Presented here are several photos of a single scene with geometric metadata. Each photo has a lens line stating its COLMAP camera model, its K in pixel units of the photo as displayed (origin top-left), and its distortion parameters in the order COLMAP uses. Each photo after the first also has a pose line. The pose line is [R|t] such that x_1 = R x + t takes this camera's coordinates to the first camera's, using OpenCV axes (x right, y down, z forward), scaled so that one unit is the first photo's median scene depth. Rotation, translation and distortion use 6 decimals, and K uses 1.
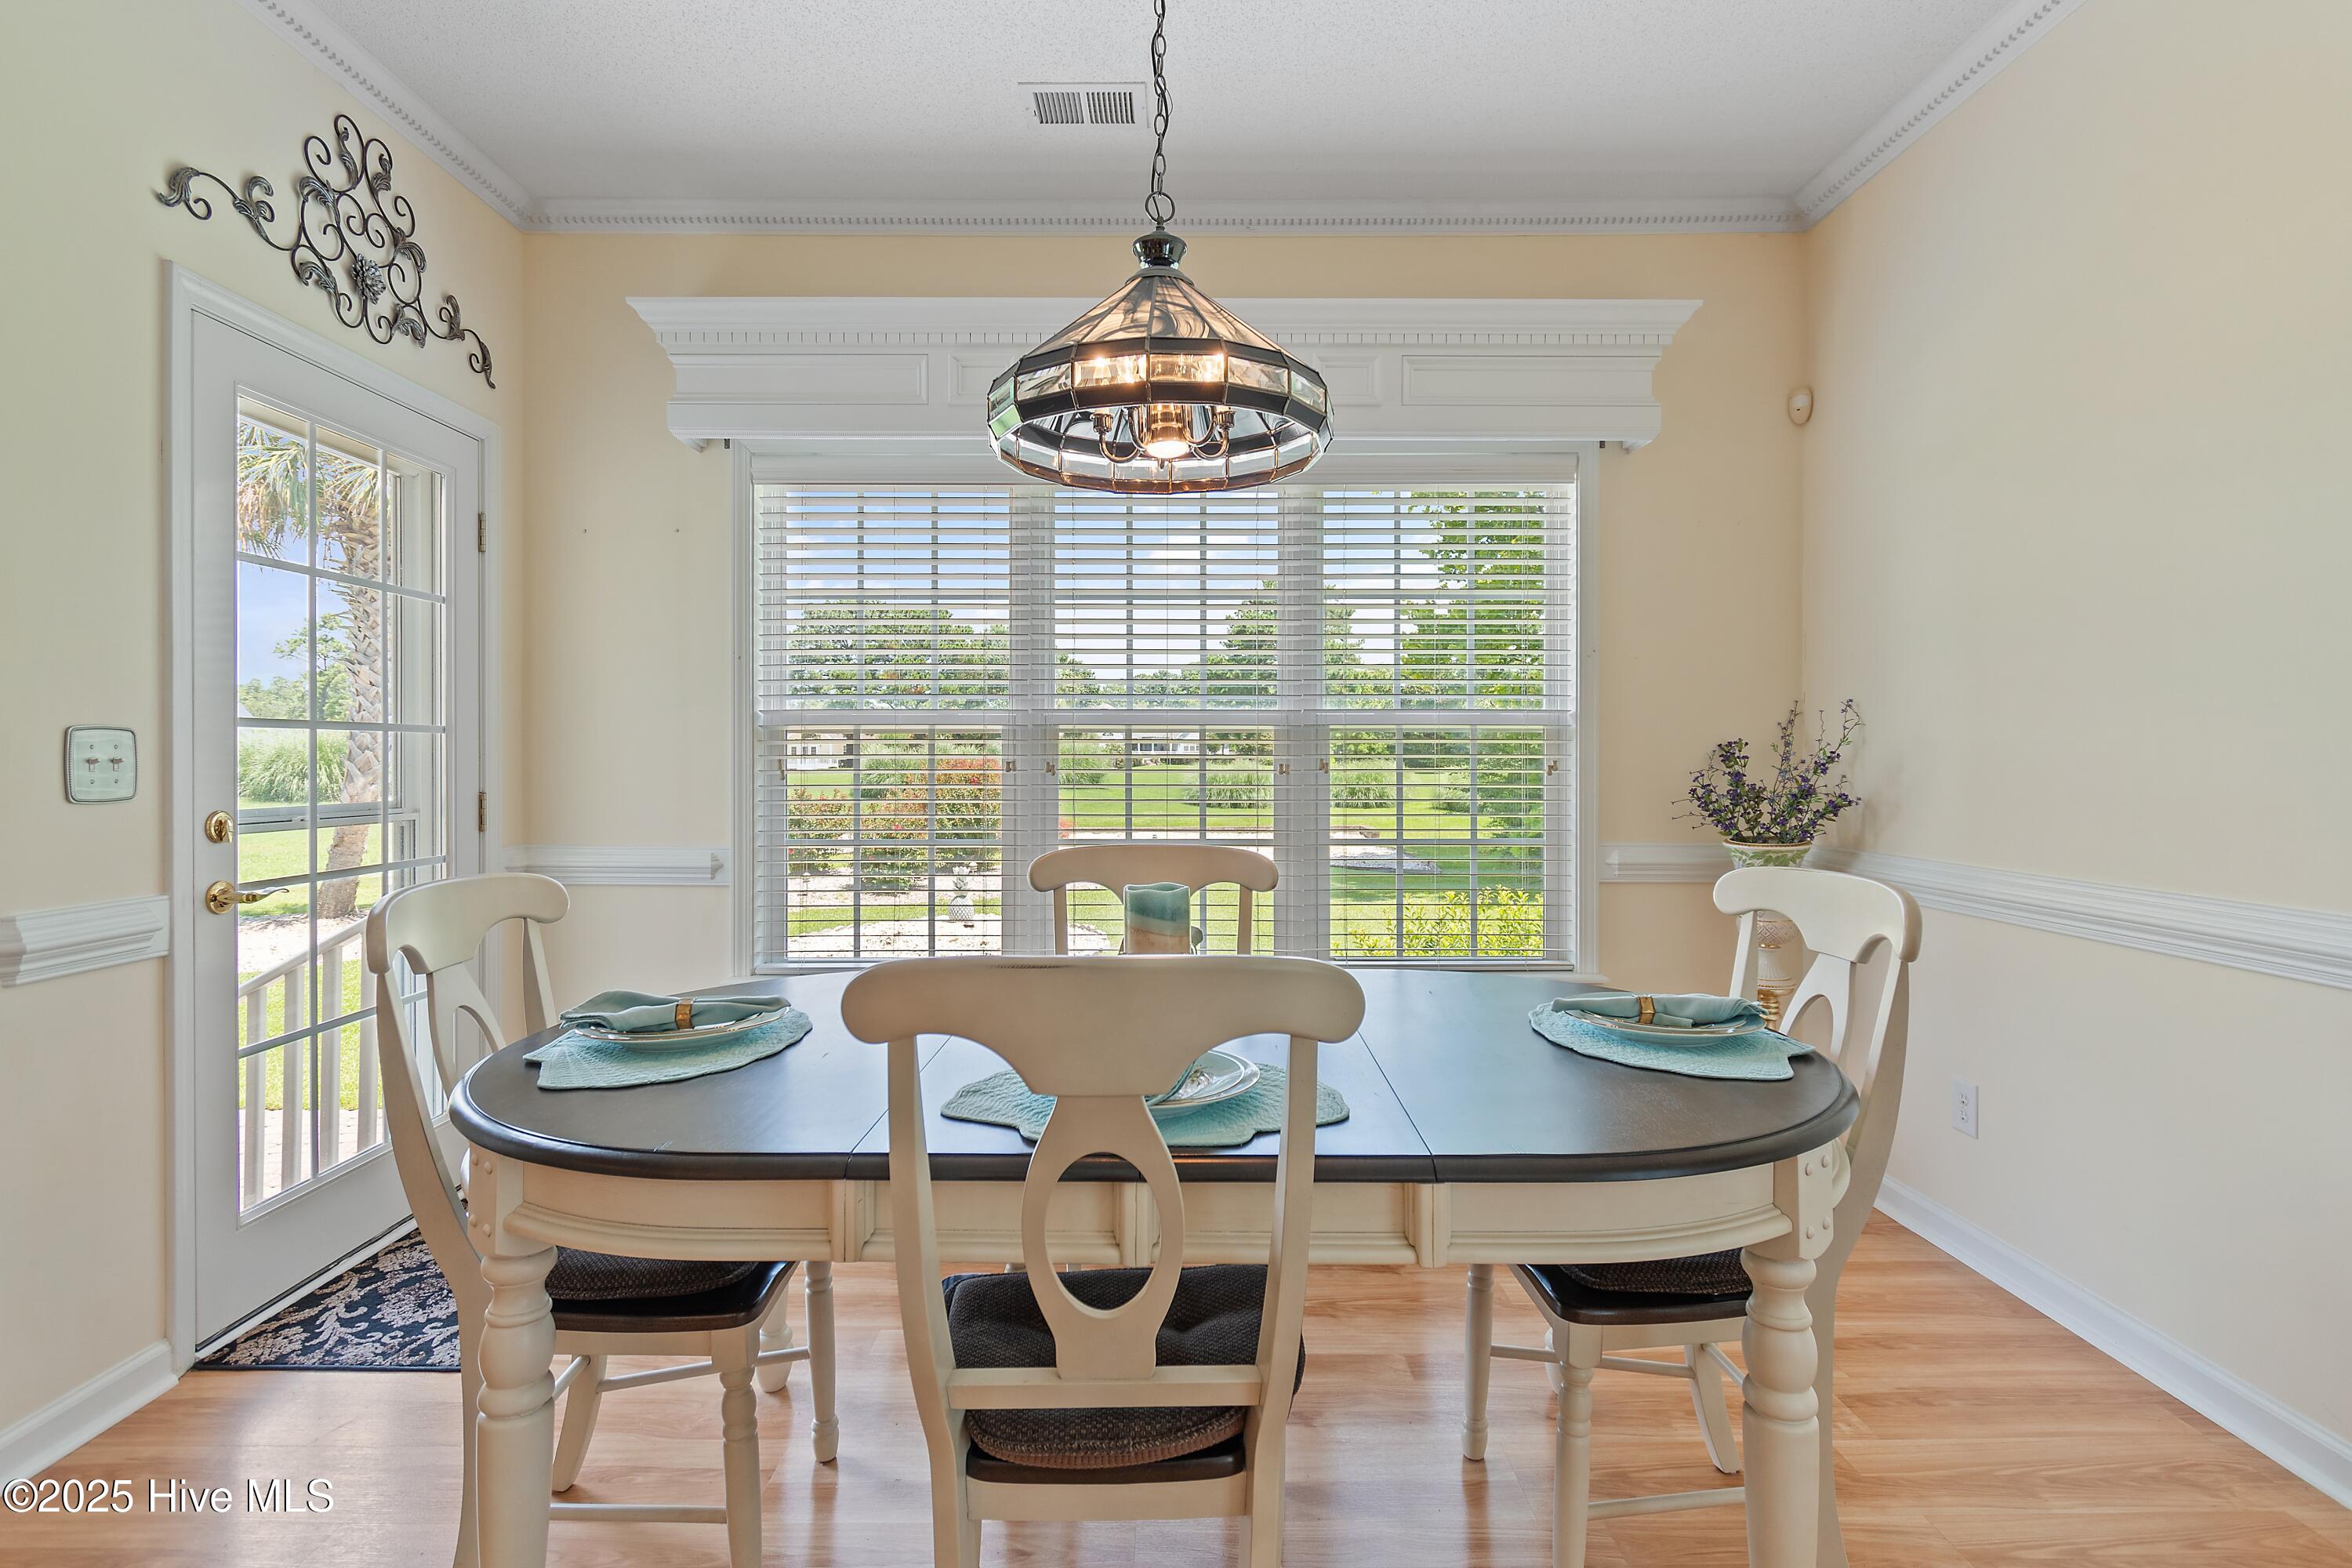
lens RADIAL K [[1126.1, 0, 1174.6], [0, 1126.1, 762.8], [0, 0, 1]] dist [0.002052, -0.000119]
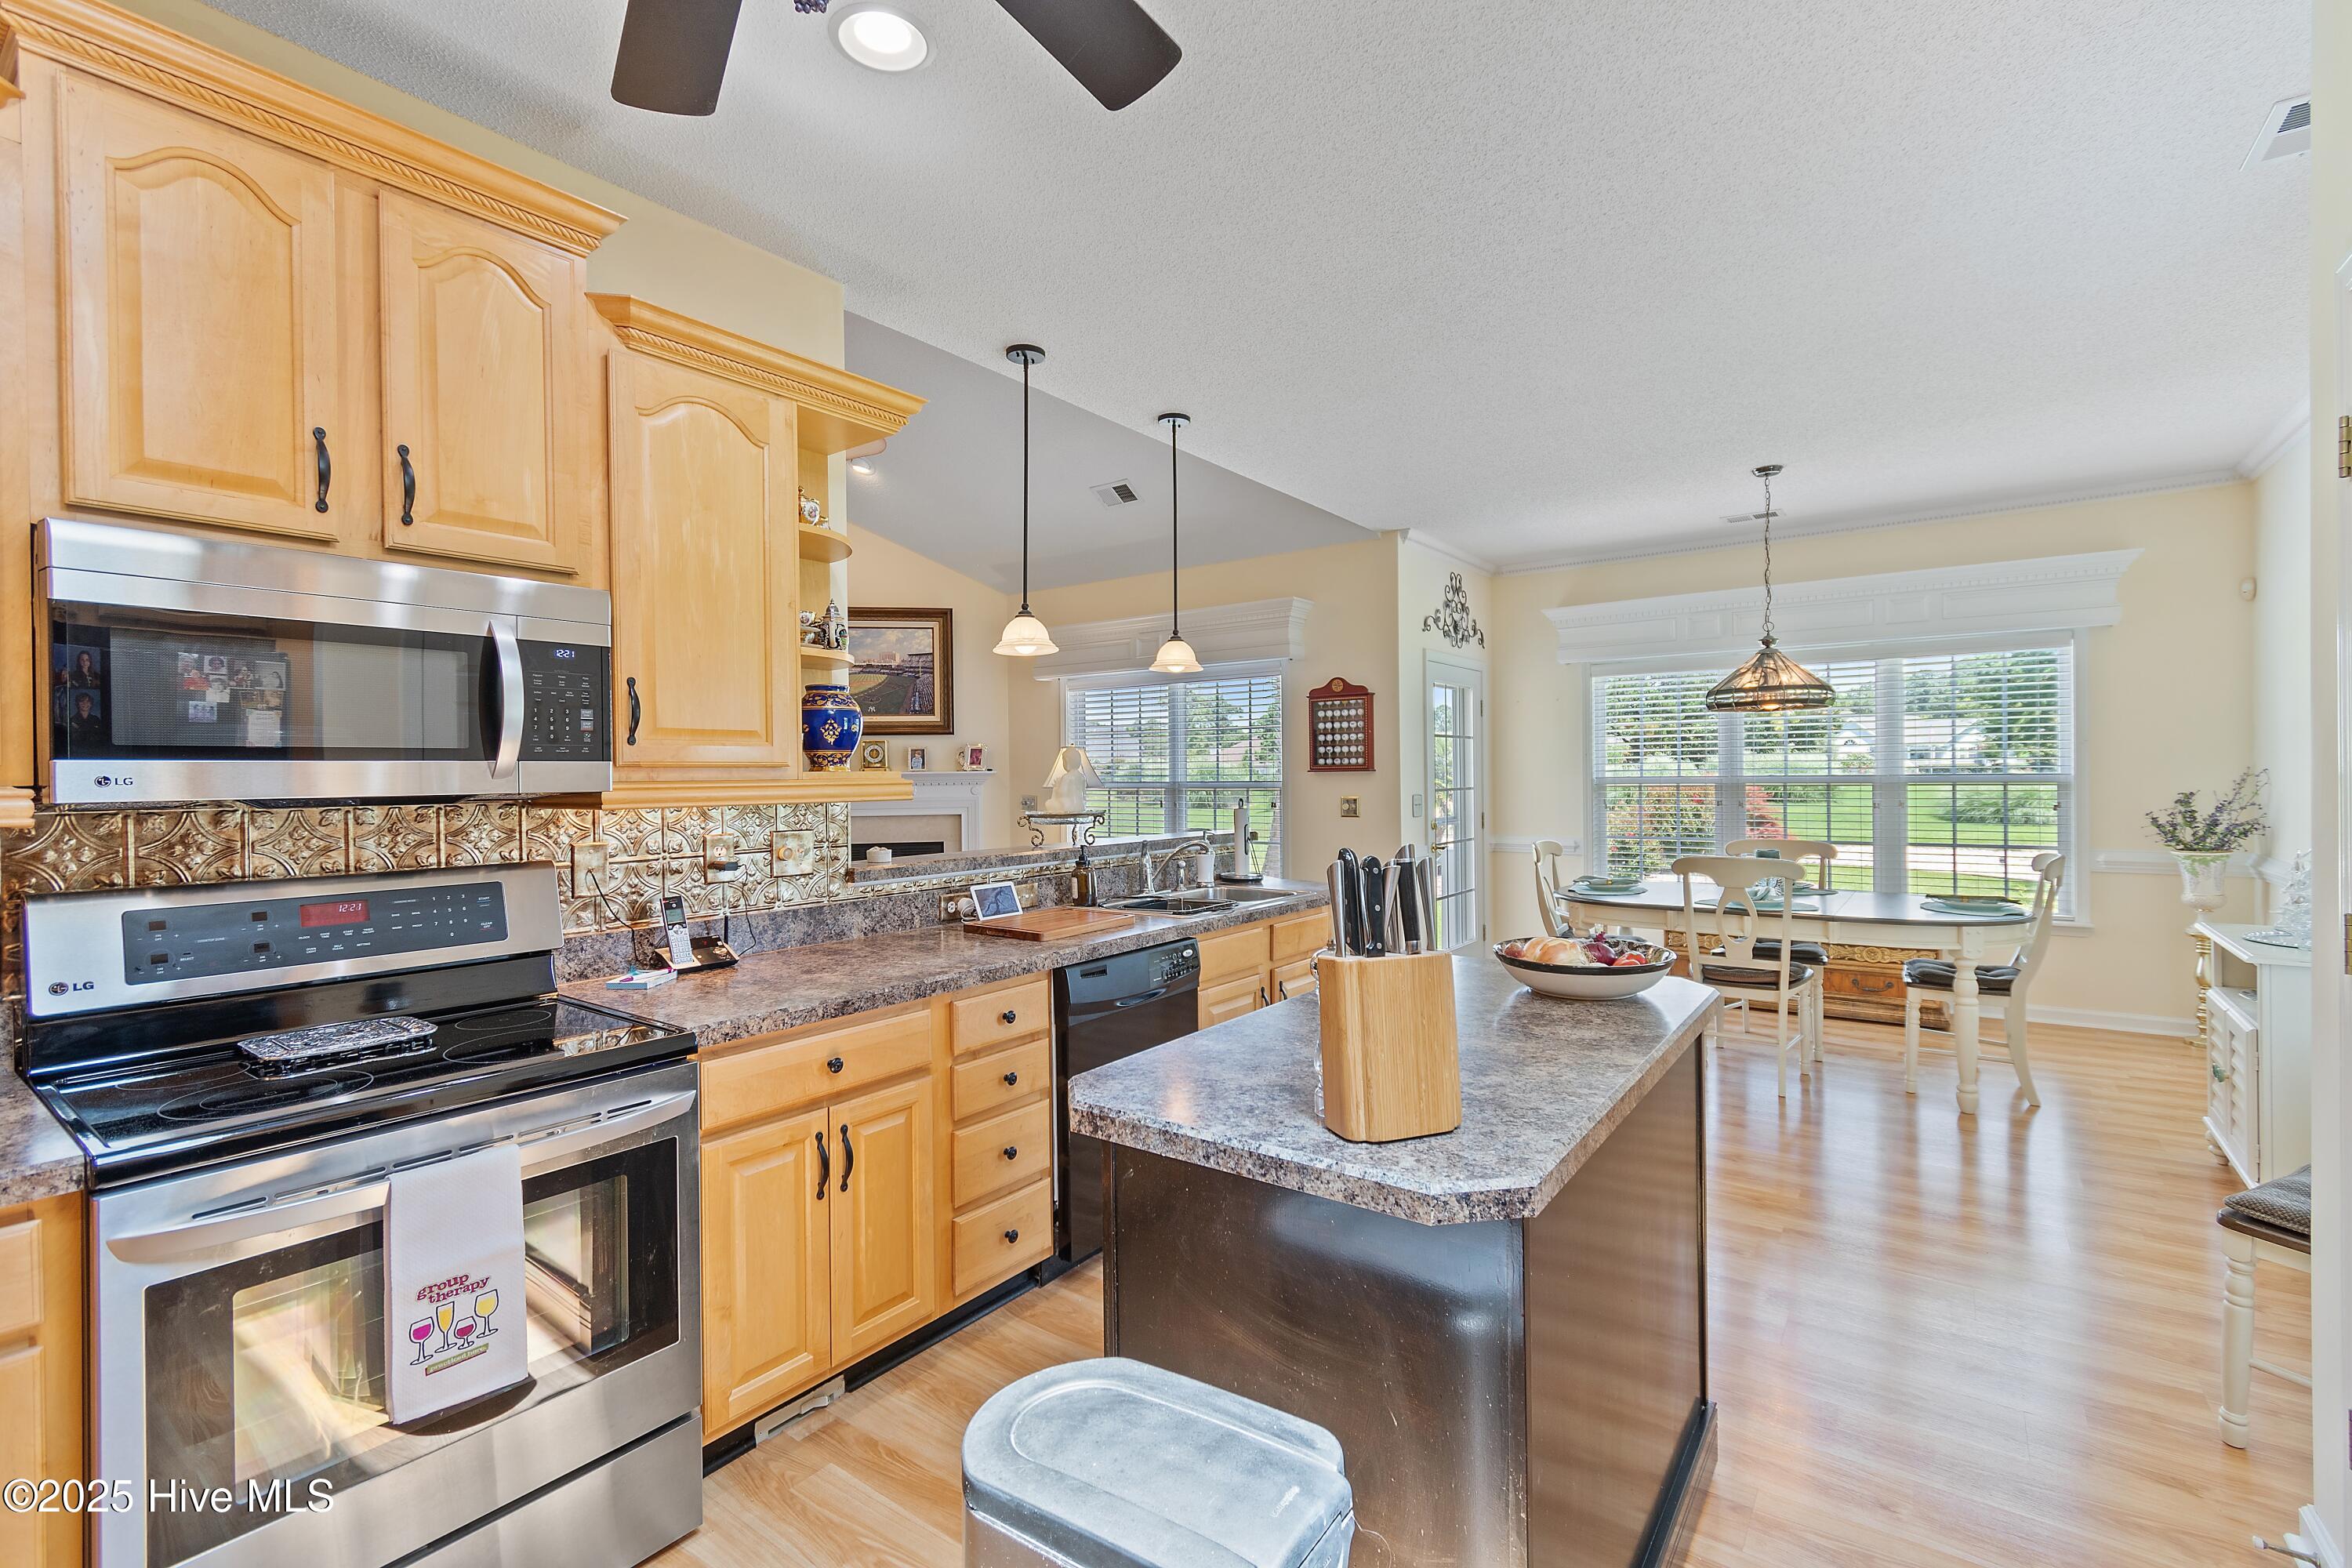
lens RADIAL K [[1037.7, 0, 1186.1], [0, 1037.7, 777.7], [0, 0, 1]] dist [0.002745, -0.000436]
pose [[0.806883, -0.006829, -0.590672, 0.234038], [0.010411, 0.999942, 0.002660, -0.071172], [0.590620, -0.008296, 0.806907, -1.375367]]
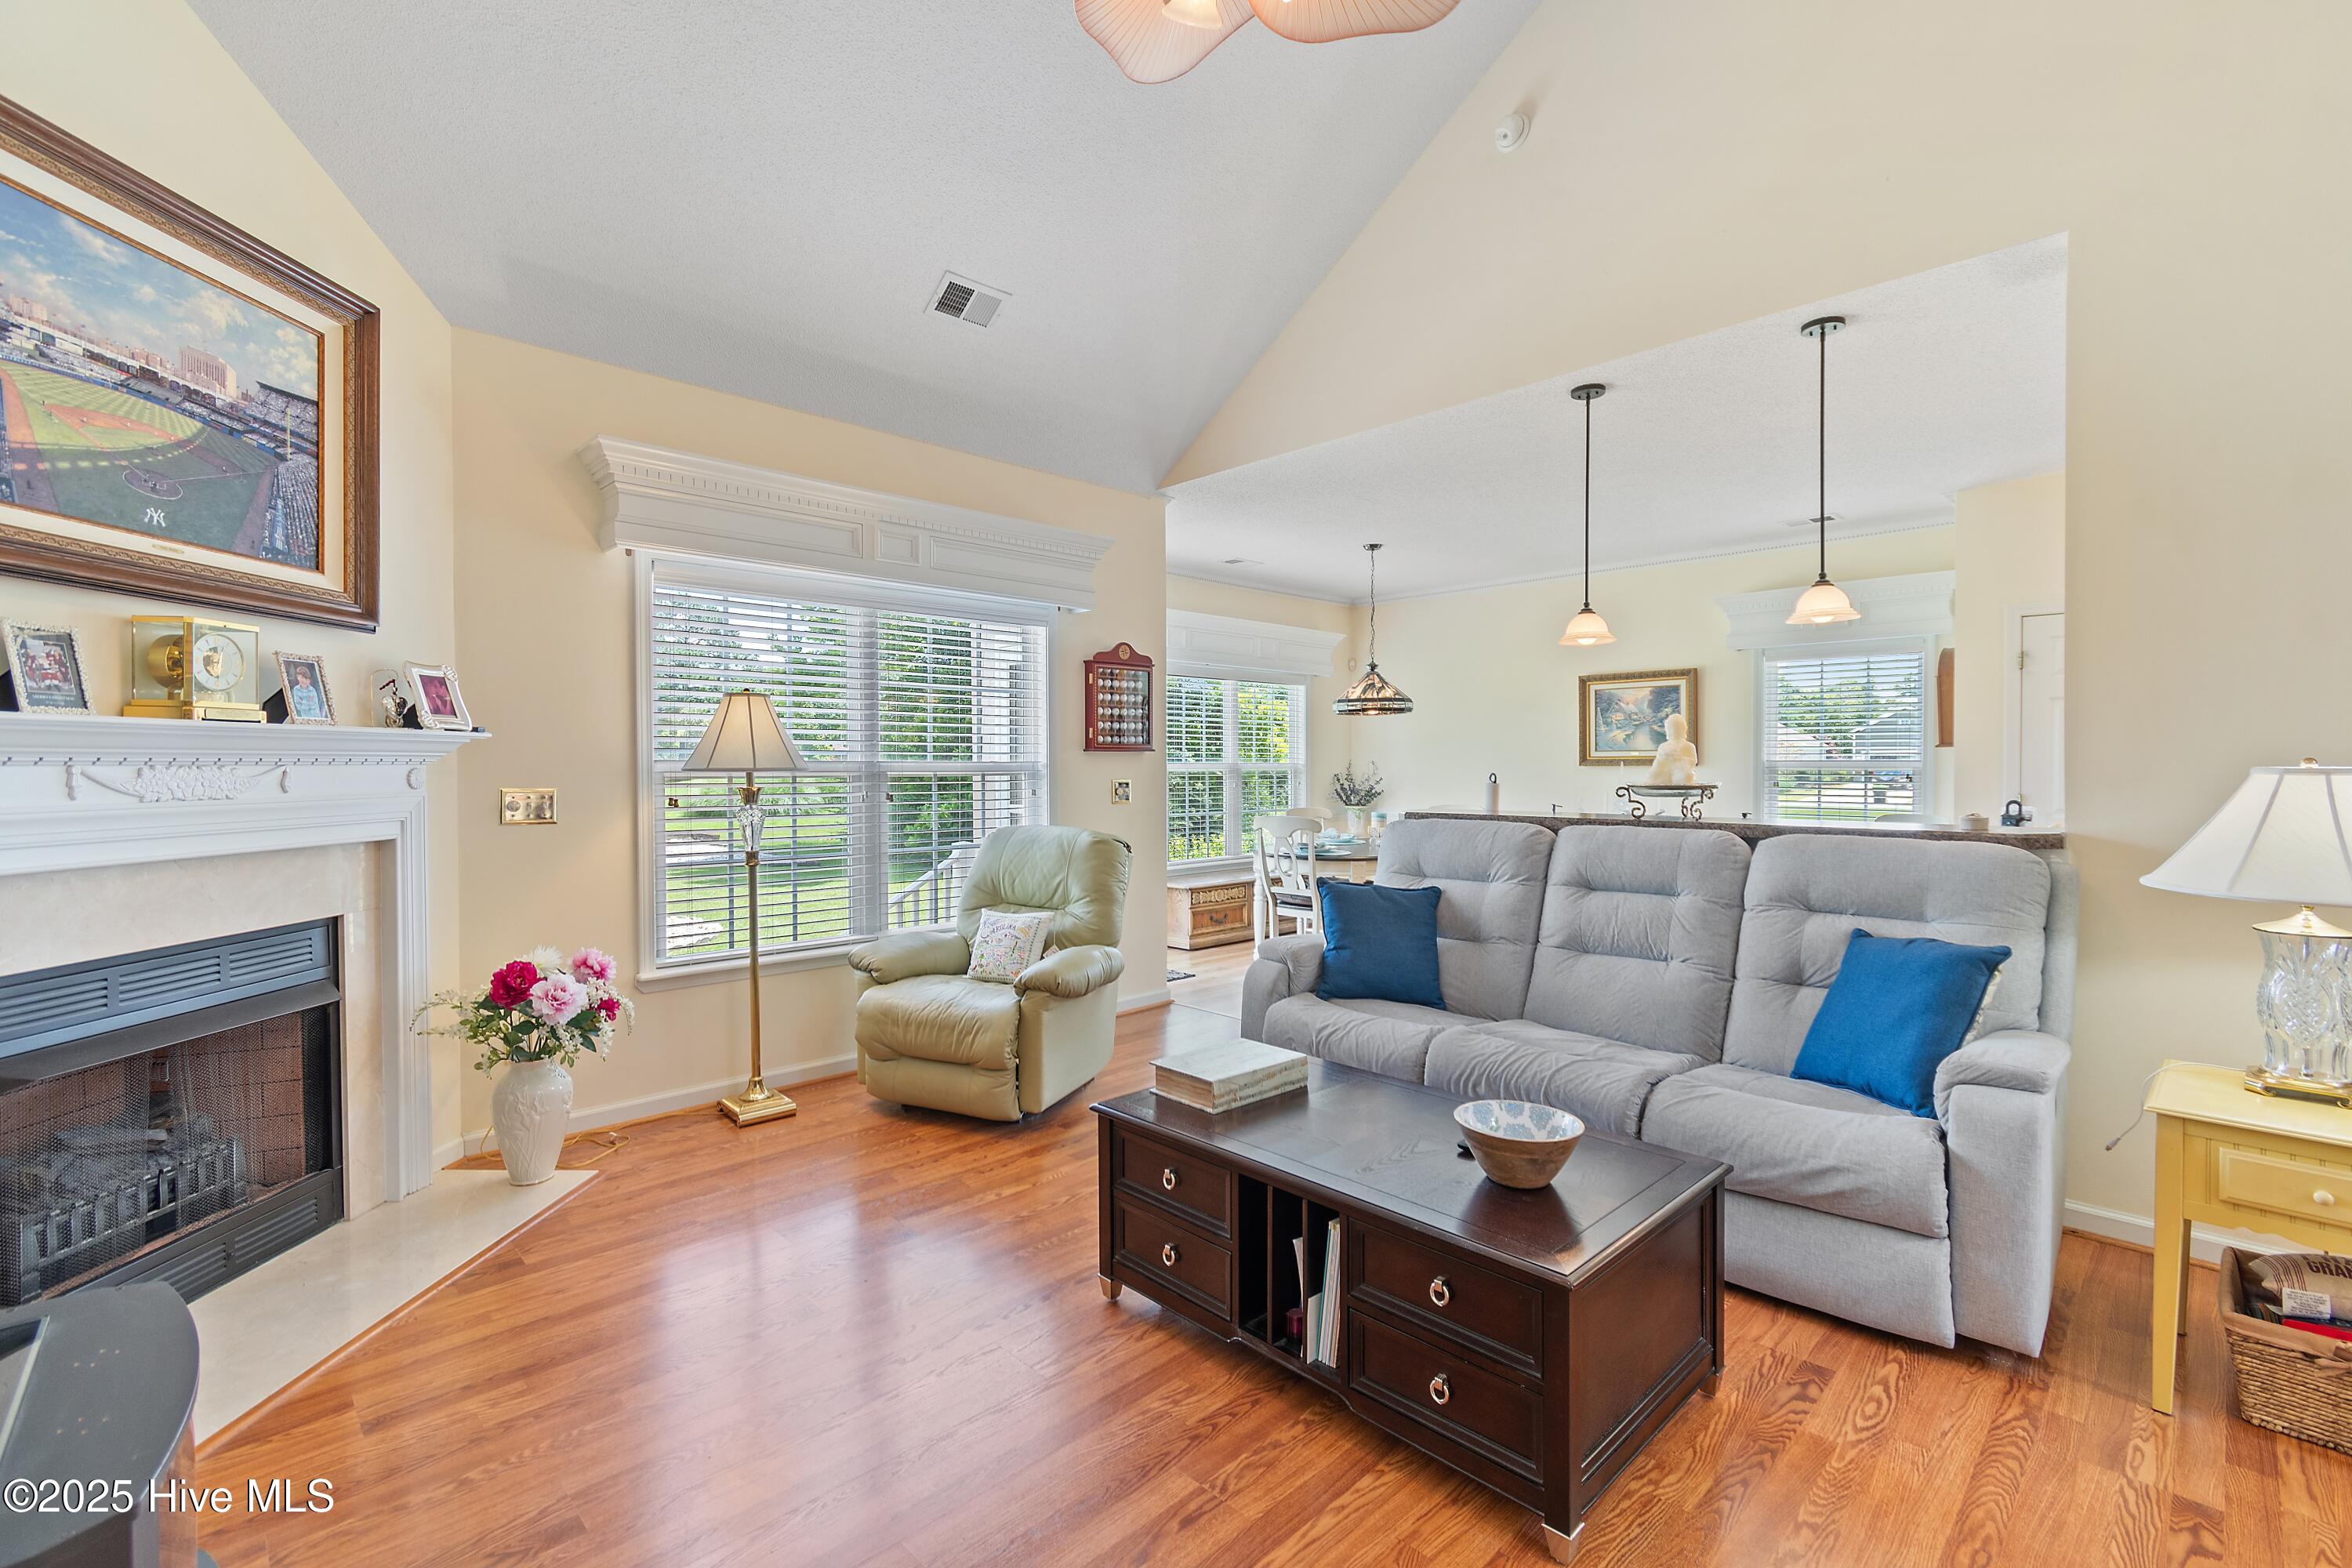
lens RADIAL K [[1037.7, 0, 1186.1], [0, 1037.7, 777.7], [0, 0, 1]] dist [0.002745, -0.000436]
pose [[0.714499, -0.008633, 0.699583, -2.090594], [0.001986, 0.999945, 0.010312, -0.045215], [-0.699634, -0.005979, 0.714477, -0.849250]]
